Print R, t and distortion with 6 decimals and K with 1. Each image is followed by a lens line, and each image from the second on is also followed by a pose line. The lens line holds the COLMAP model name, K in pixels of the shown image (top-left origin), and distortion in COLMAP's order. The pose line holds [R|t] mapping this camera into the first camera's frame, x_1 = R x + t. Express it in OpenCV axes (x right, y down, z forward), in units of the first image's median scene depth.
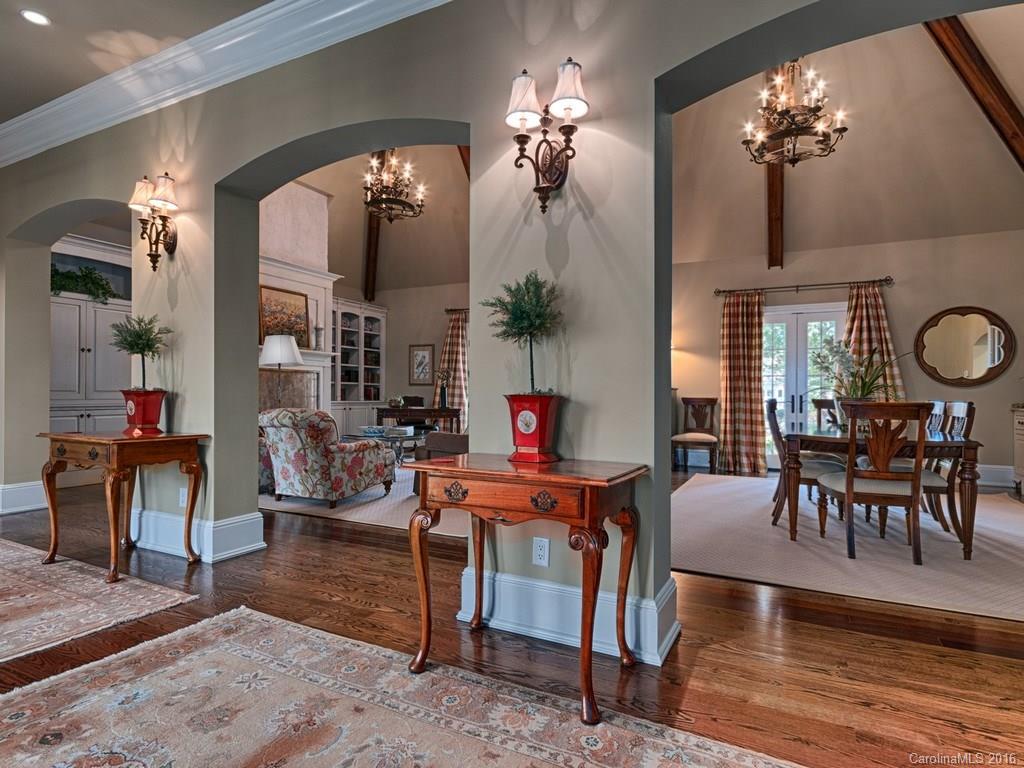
lens RADIAL K [[558.0, 0, 509.9], [0, 558.0, 391.9], [0, 0, 1]] dist [0.000841, -0.000136]
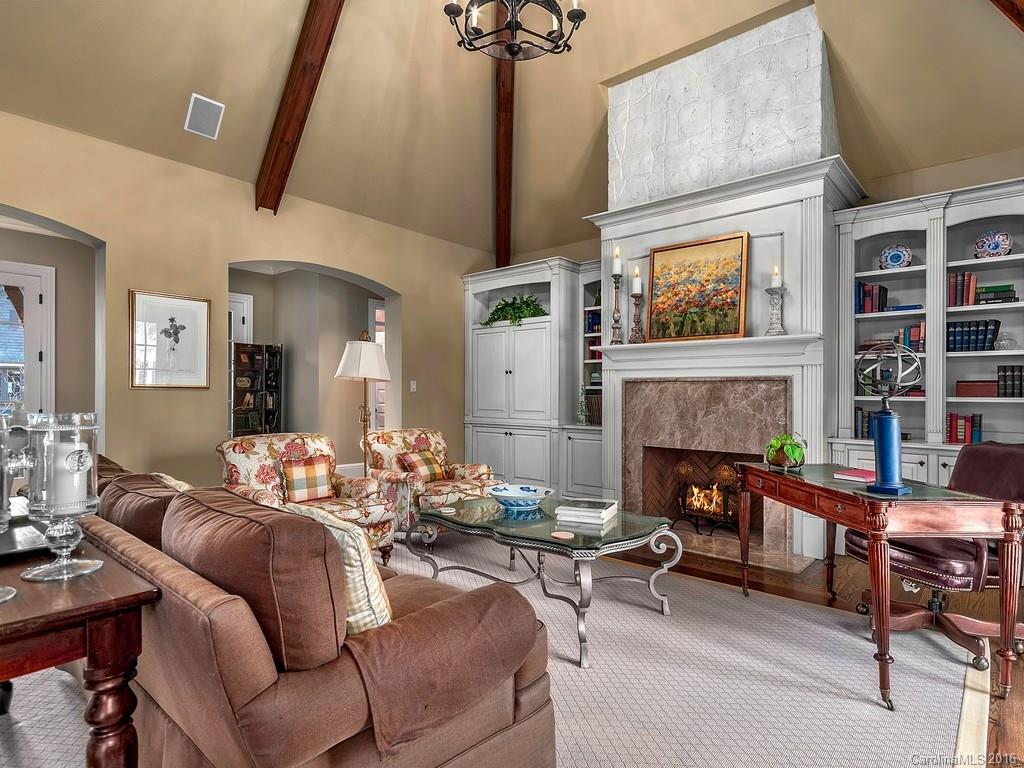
lens RADIAL K [[558.0, 0, 509.9], [0, 558.0, 391.9], [0, 0, 1]] dist [0.000841, -0.000136]
pose [[-0.246876, -0.019512, -0.968851, 0.218824], [-0.009289, 0.999799, -0.017768, -0.014637], [0.969003, 0.004613, -0.247007, 1.023689]]
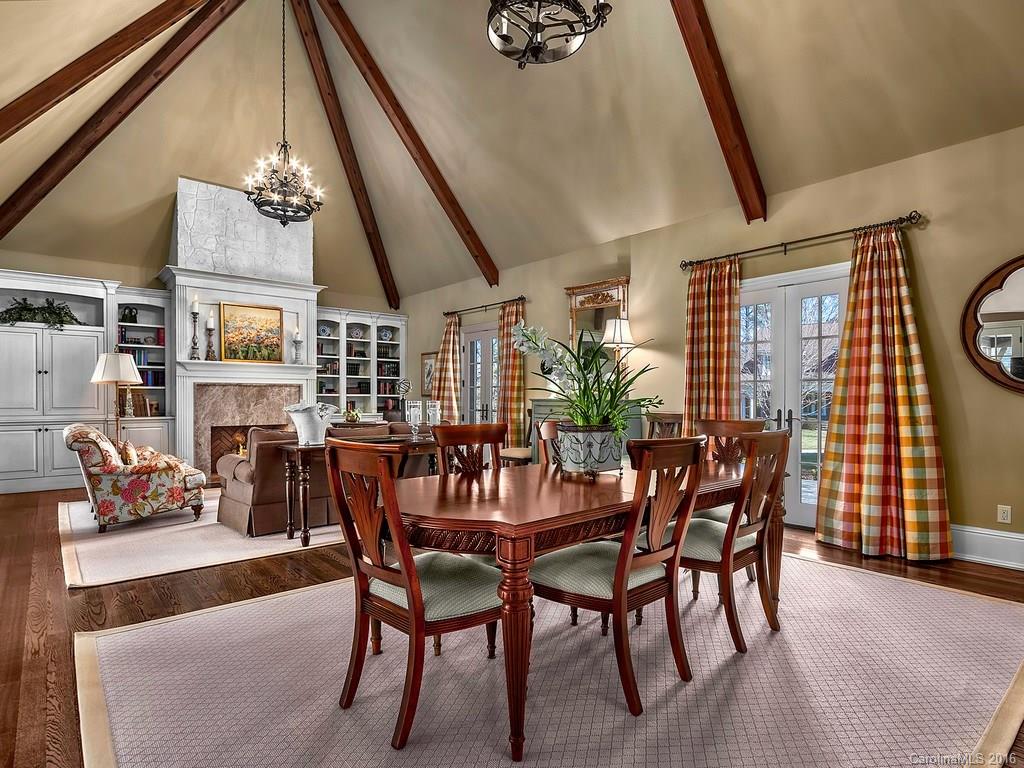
lens RADIAL K [[574.1, 0, 516.3], [0, 574.1, 396.4], [0, 0, 1]] dist [-0.001041, -0.000371]
pose [[0.921309, -0.010029, -0.388702, 0.470870], [0.009522, 0.999949, -0.003232, -0.010097], [0.388715, -0.000723, 0.921358, 0.241799]]
